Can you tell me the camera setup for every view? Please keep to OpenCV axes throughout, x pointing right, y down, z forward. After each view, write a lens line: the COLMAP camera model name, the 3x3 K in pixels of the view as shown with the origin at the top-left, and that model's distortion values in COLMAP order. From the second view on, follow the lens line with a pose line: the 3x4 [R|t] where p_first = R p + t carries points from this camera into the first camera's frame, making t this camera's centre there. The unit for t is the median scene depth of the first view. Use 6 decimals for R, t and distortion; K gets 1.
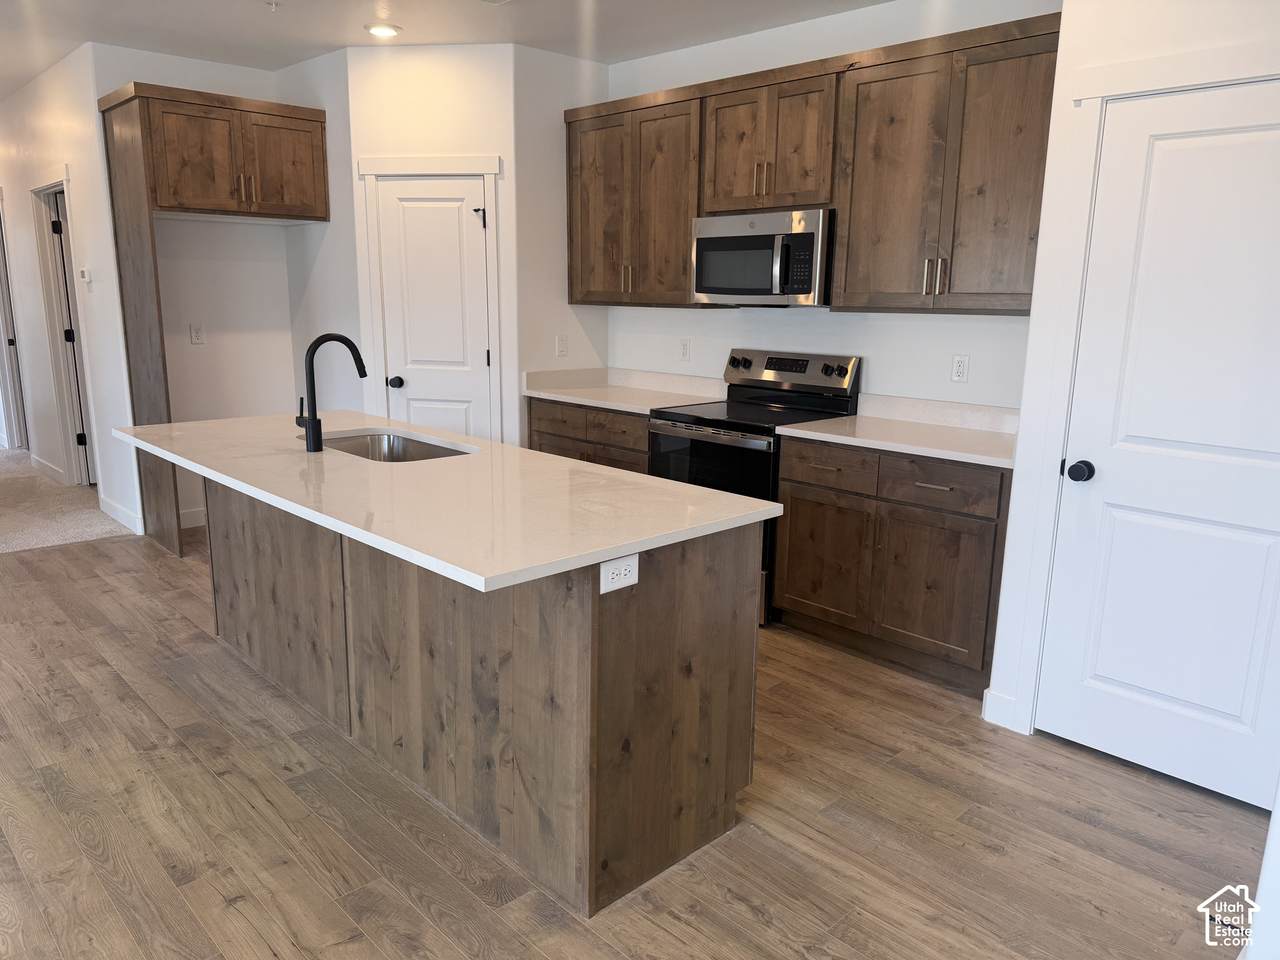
lens RADIAL K [[898.6, 0, 640.0], [0, 898.6, 480.0], [0, 0, 1]] dist [0.089822, -0.140484]
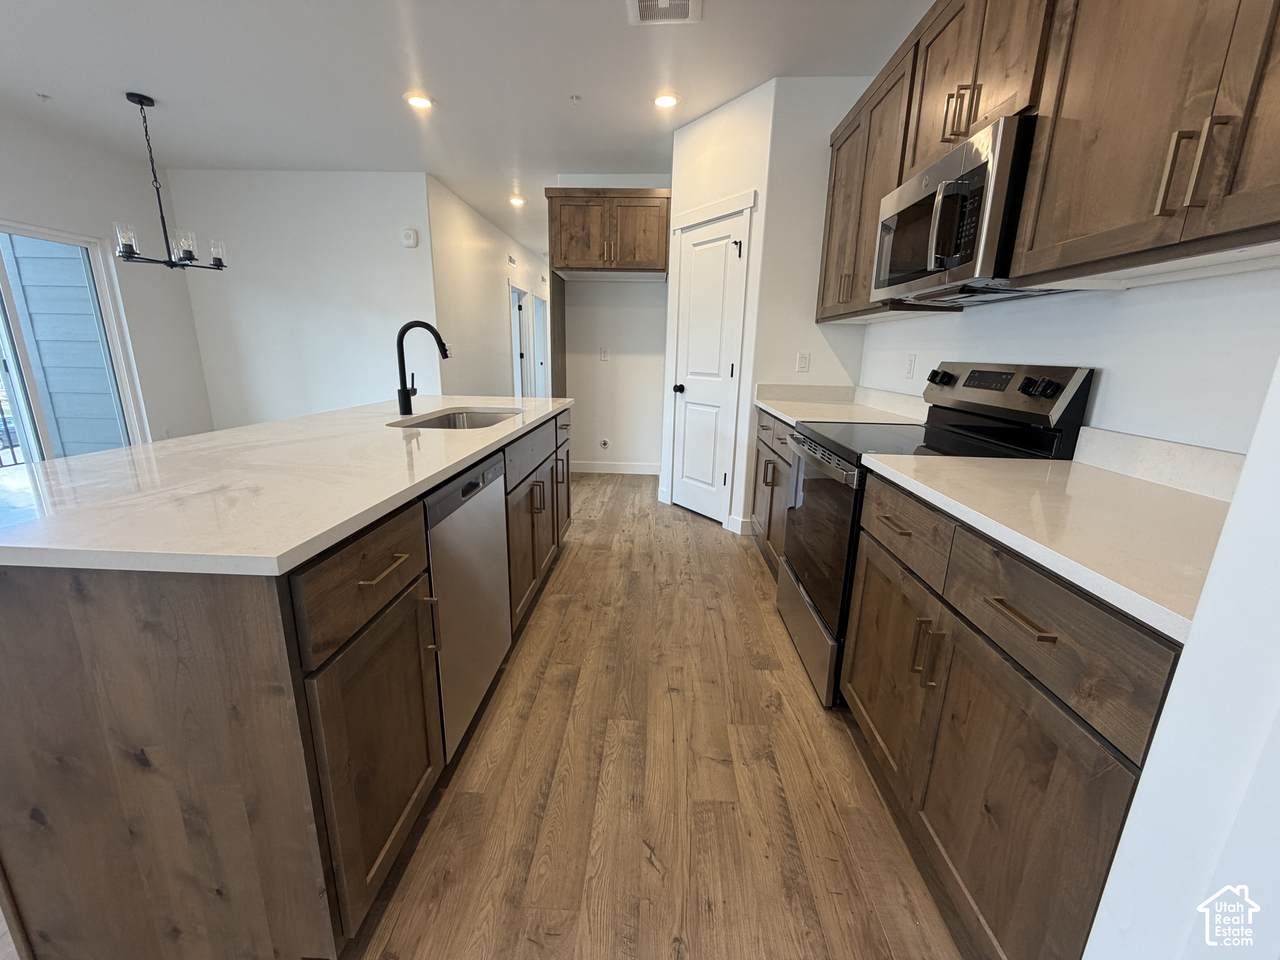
lens RADIAL K [[508.1, 0, 635.9], [0, 508.1, 478.3], [0, 0, 1]] dist [0.000459, 0.000021]
pose [[0.687602, 0.175570, -0.704541, 0.309863], [-0.158412, 0.983225, 0.090414, -0.047641], [0.708596, 0.049439, 0.703880, 0.581611]]
